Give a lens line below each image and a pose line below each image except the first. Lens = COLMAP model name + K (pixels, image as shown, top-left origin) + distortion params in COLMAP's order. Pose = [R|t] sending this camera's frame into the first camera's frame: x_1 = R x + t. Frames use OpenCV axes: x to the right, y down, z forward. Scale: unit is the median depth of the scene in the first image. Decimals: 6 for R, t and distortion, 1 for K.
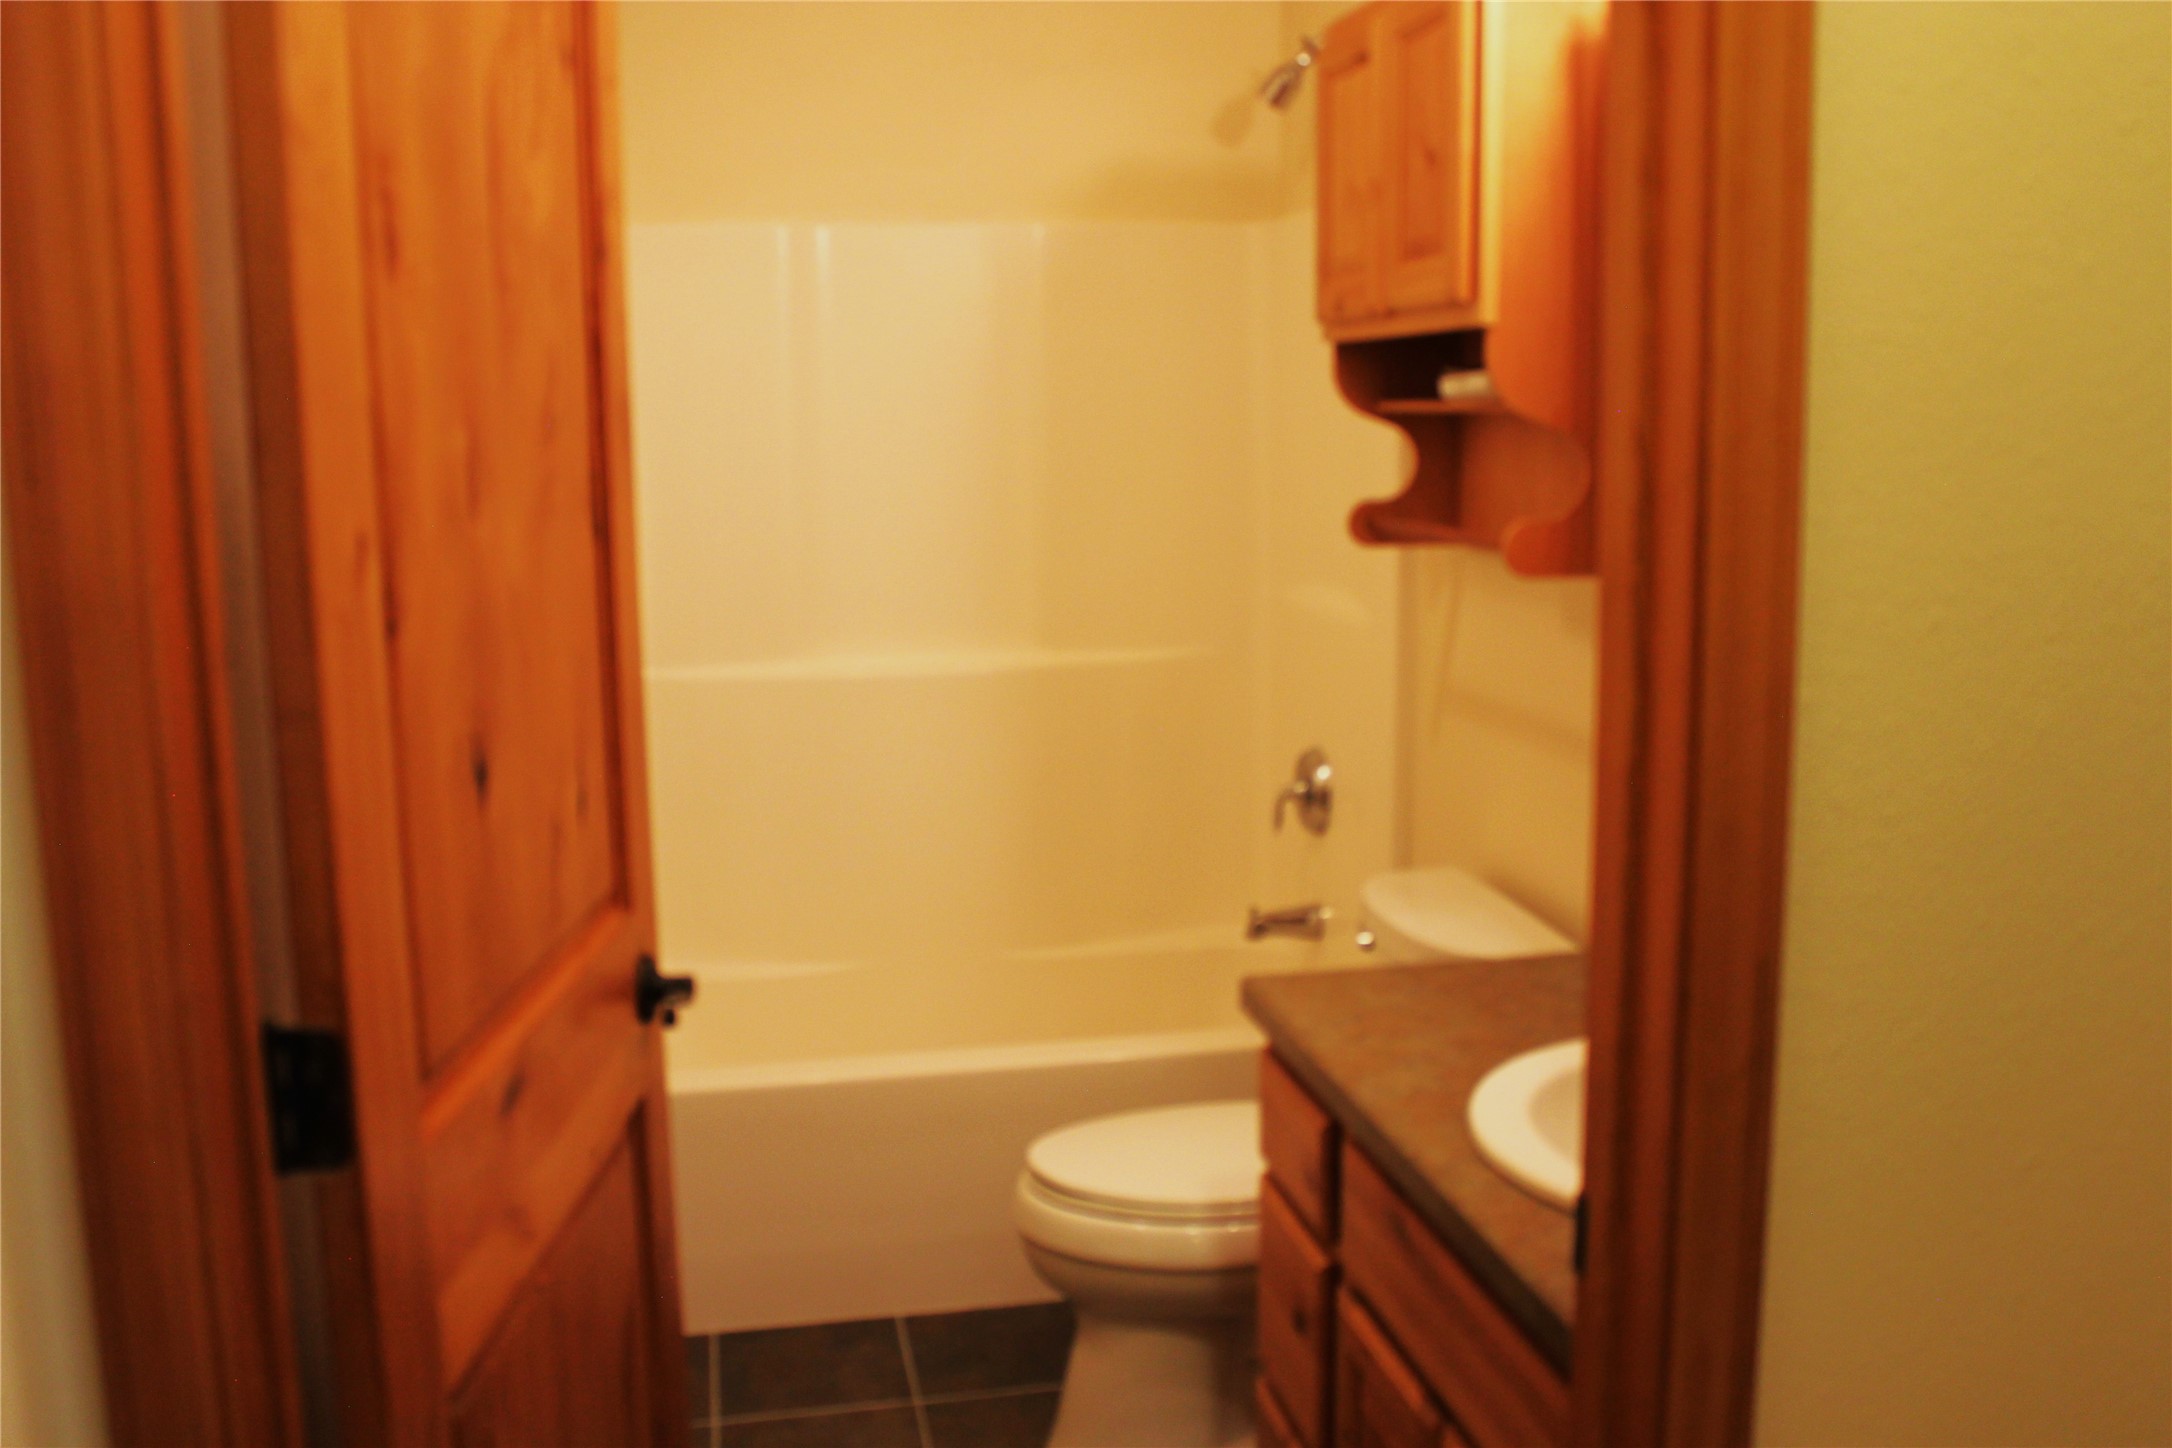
lens RADIAL K [[1931.0, 0, 1097.2], [0, 1931.0, 736.8], [0, 0, 1]] dist [-0.154029, 0.155880]
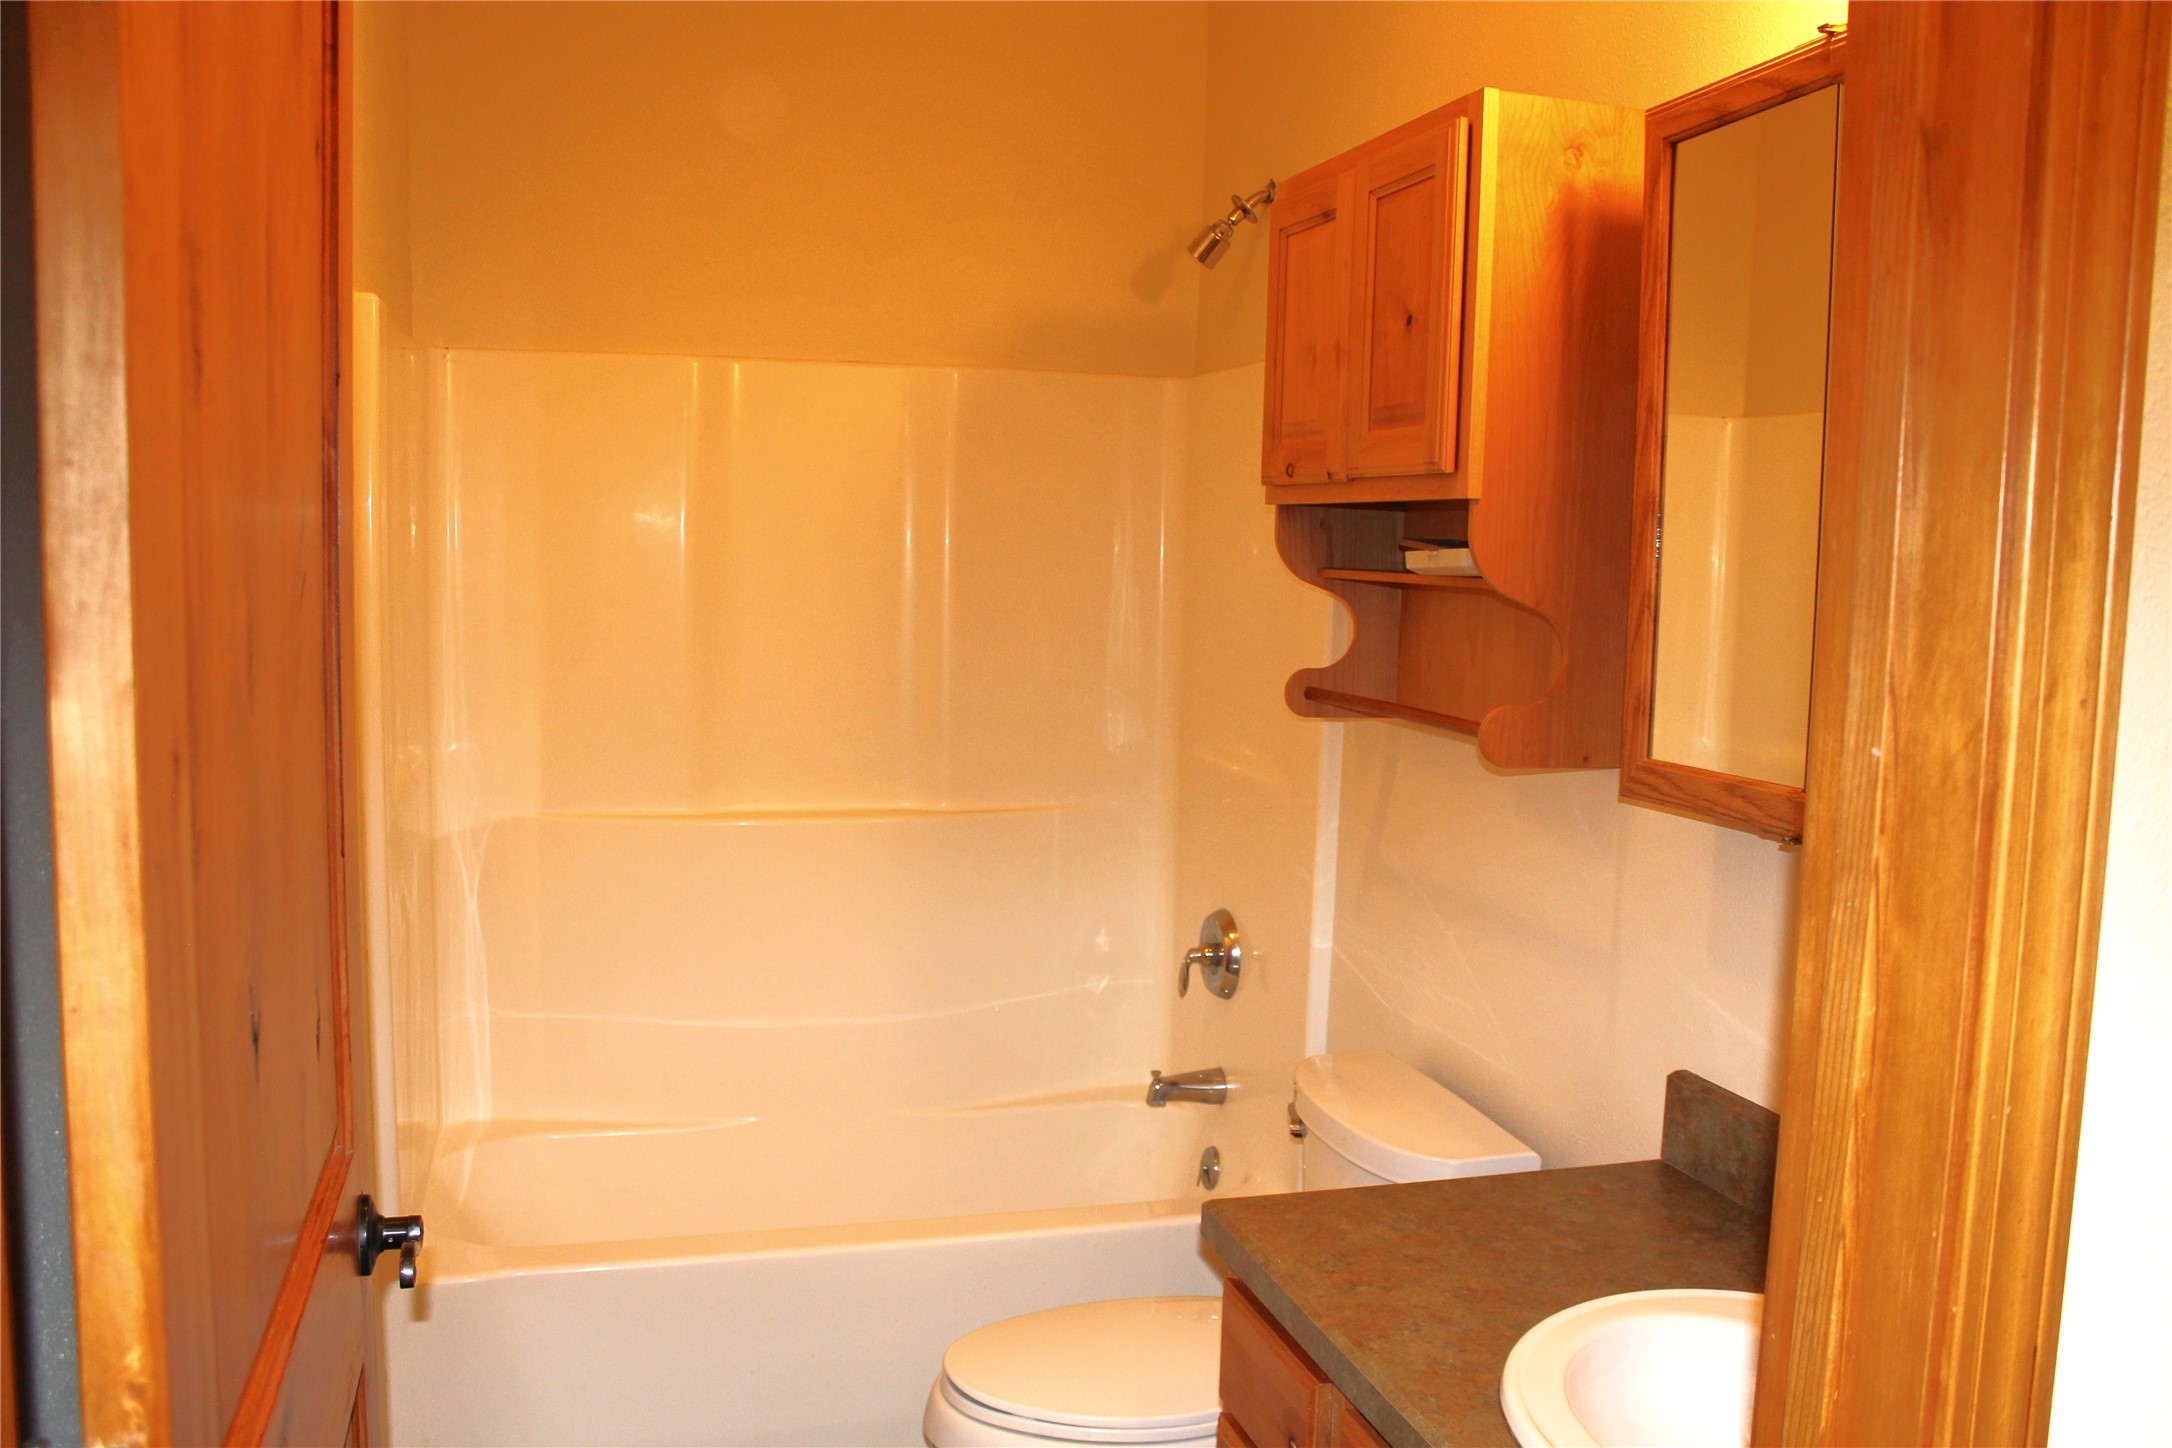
lens RADIAL K [[1810.3, 0, 1098.7], [0, 1810.3, 741.1], [0, 0, 1]] dist [-0.165951, 0.148962]
pose [[0.996135, 0.031459, 0.082014, -0.040899], [-0.026264, 0.997626, -0.063664, -0.029624], [-0.083822, 0.061264, 0.994596, 0.119131]]
